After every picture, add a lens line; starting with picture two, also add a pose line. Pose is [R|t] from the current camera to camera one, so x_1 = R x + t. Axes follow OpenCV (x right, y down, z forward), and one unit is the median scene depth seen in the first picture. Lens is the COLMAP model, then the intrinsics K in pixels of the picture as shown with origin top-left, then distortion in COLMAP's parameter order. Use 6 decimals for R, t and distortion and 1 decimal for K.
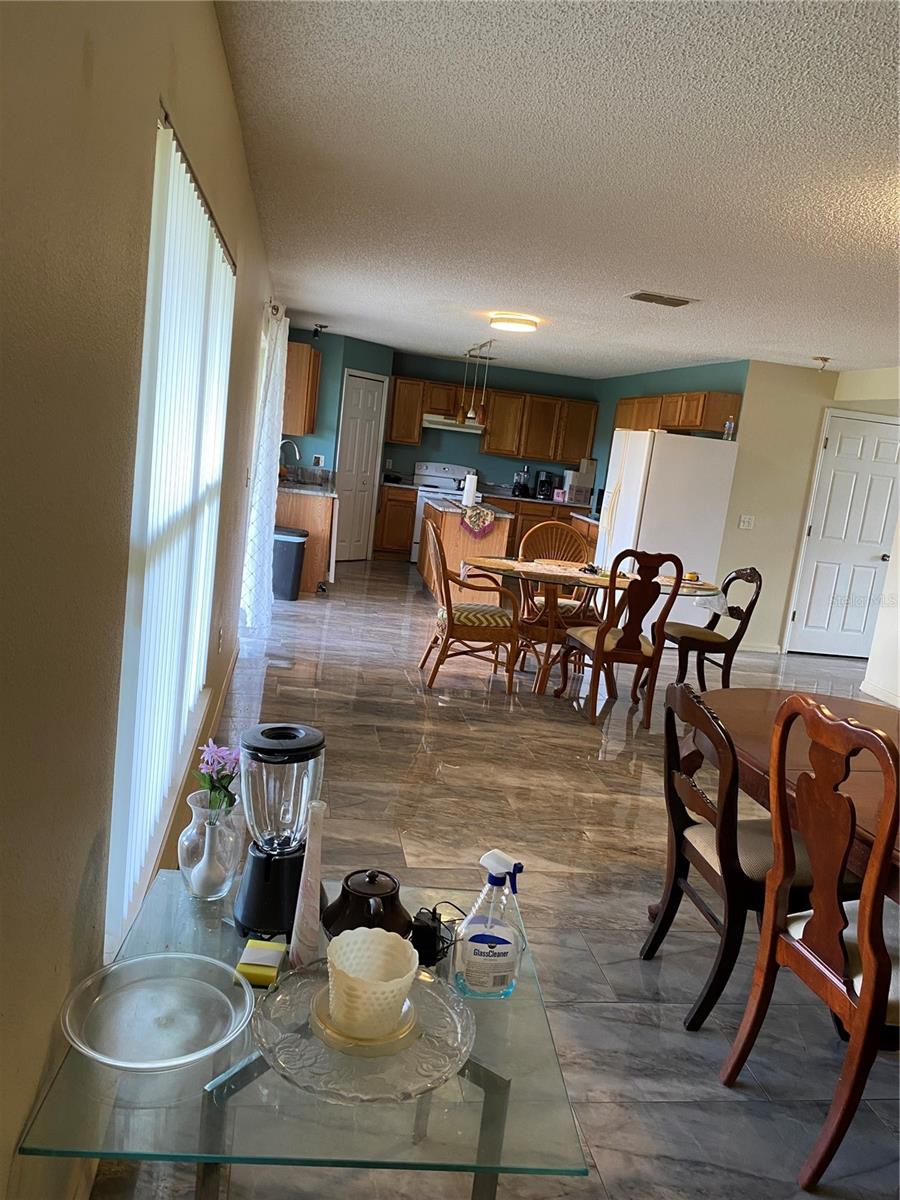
lens RADIAL K [[940.0, 0, 445.9], [0, 940.0, 598.1], [0, 0, 1]] dist [0.072317, -0.179378]
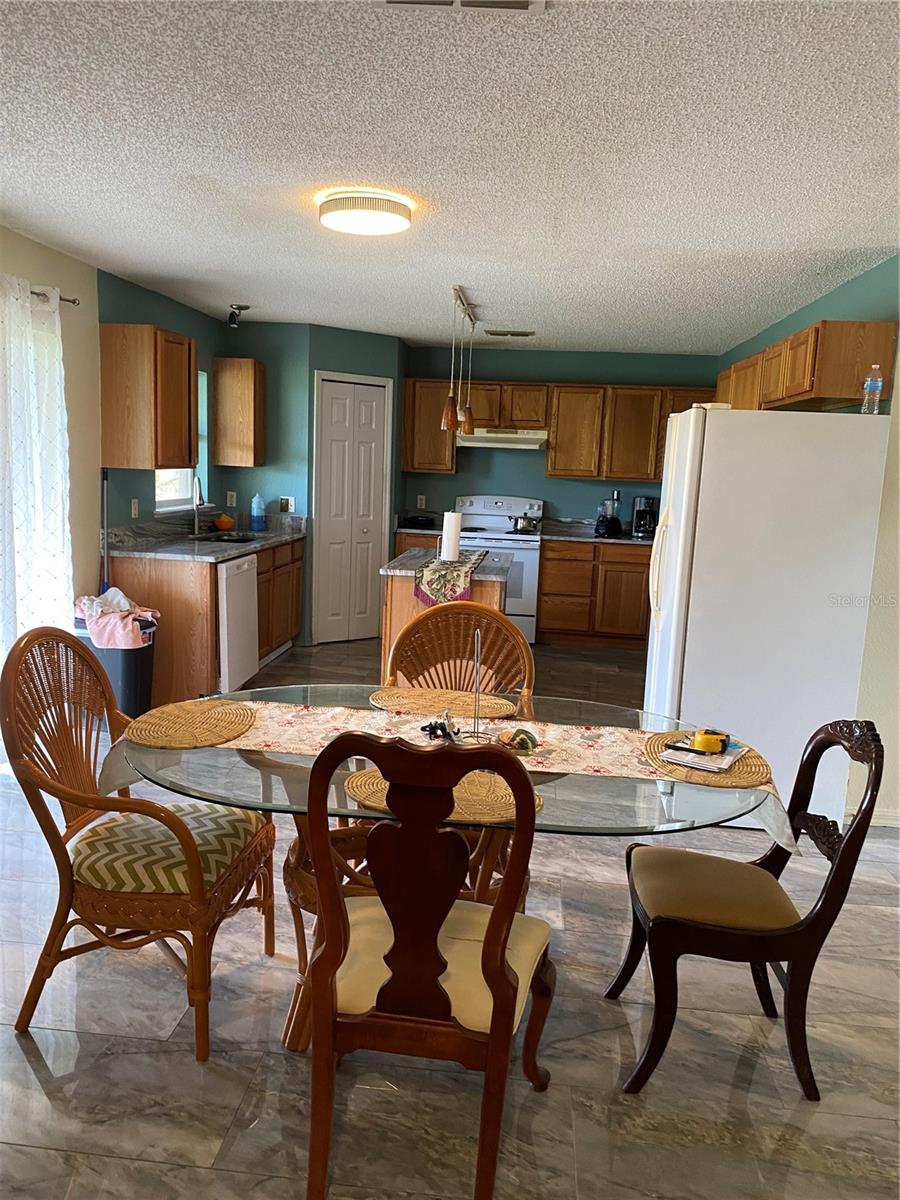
lens RADIAL K [[940.0, 0, 445.9], [0, 940.0, 598.1], [0, 0, 1]] dist [0.072317, -0.179378]
pose [[0.966117, -0.040863, -0.254848, 0.158841], [0.030759, 0.998579, -0.043512, -0.042138], [0.256264, 0.034199, 0.966002, 0.357494]]
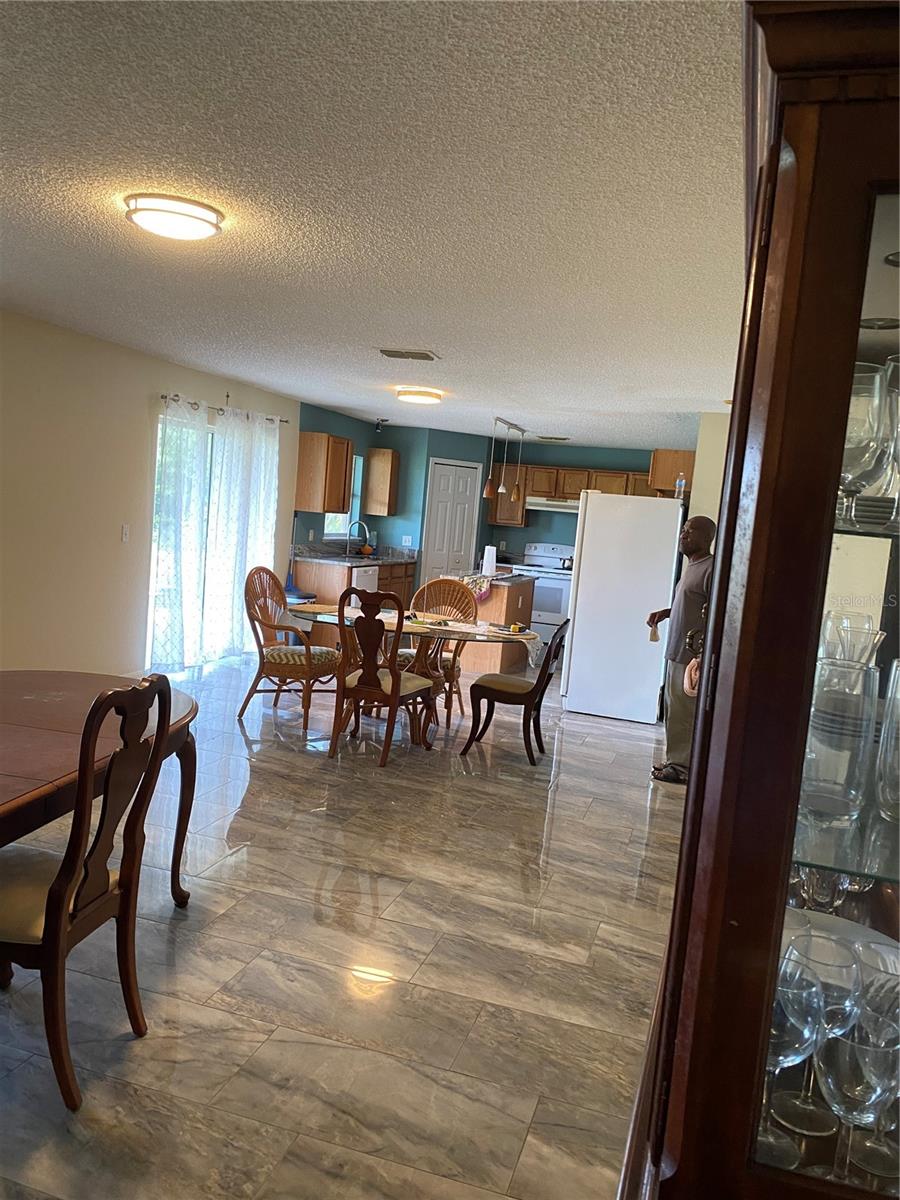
lens RADIAL K [[916.3, 0, 445.2], [0, 916.3, 606.9], [0, 0, 1]] dist [0.057373, -0.077777]
pose [[0.901739, 0.006190, -0.432236, 0.372027], [-0.053524, 0.993802, -0.097429, 0.032564], [0.428954, 0.110990, 0.896482, 0.072242]]
